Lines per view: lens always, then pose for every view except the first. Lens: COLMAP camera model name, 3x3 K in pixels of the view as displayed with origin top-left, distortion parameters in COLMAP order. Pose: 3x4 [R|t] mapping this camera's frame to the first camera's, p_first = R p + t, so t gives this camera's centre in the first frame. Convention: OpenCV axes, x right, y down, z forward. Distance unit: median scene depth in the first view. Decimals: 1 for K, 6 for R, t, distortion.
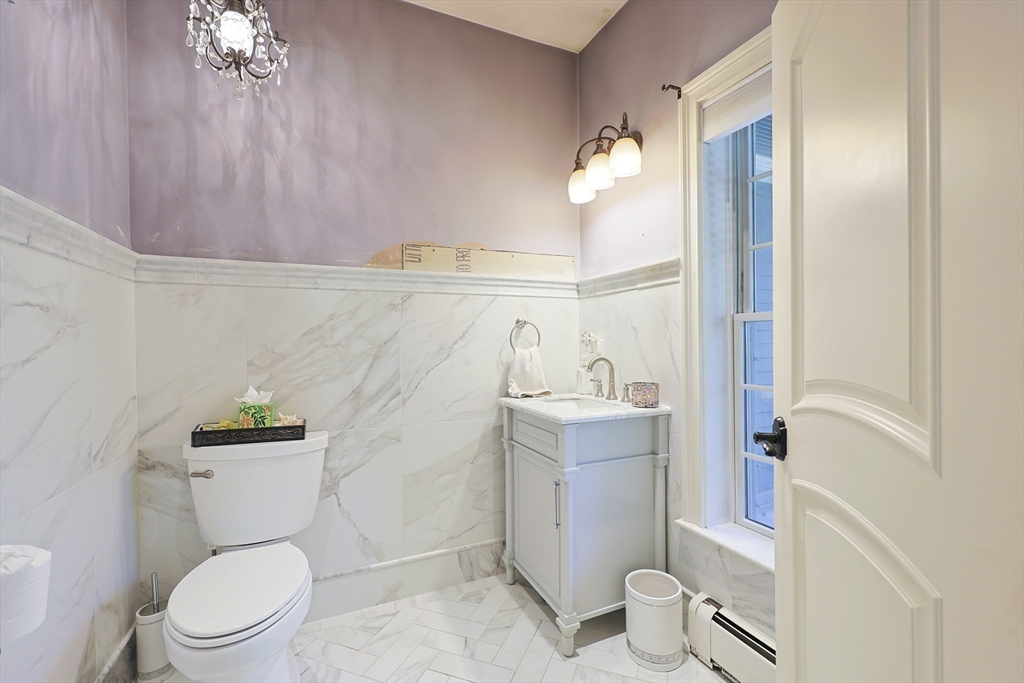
lens RADIAL K [[436.0, 0, 512.0], [0, 436.0, 341.5], [0, 0, 1]] dist [0.001318, 0.000084]
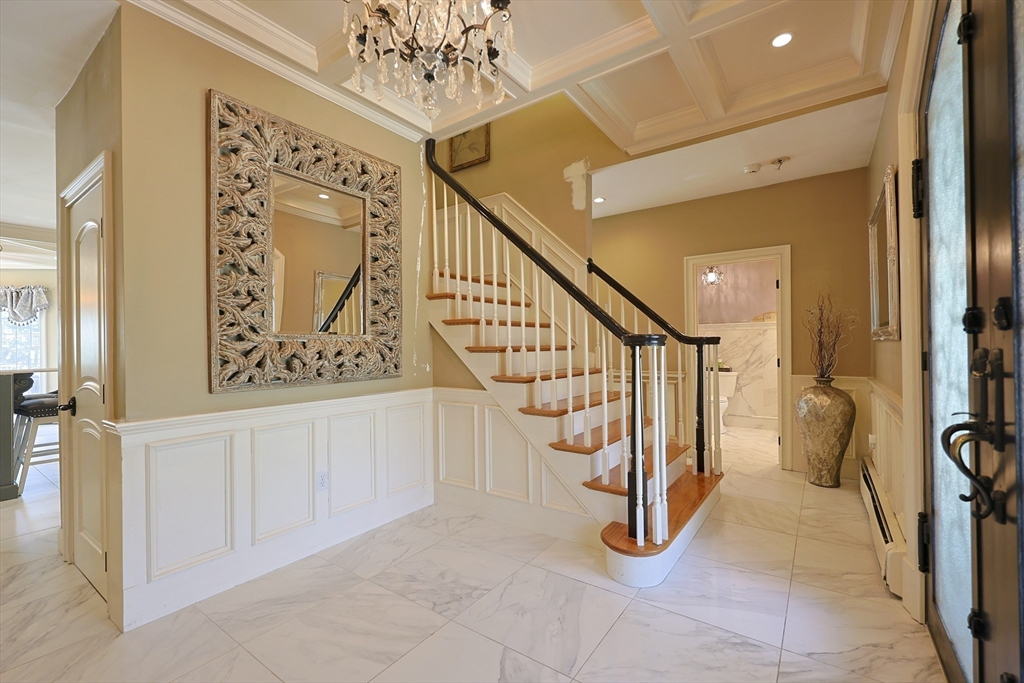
lens RADIAL K [[436.0, 0, 512.0], [0, 436.0, 341.5], [0, 0, 1]] dist [0.001318, 0.000084]
pose [[0.504502, -0.001727, -0.863409, 1.575397], [0.001523, 0.999998, -0.001111, -0.028904], [0.863409, -0.000754, 0.504503, -2.165831]]
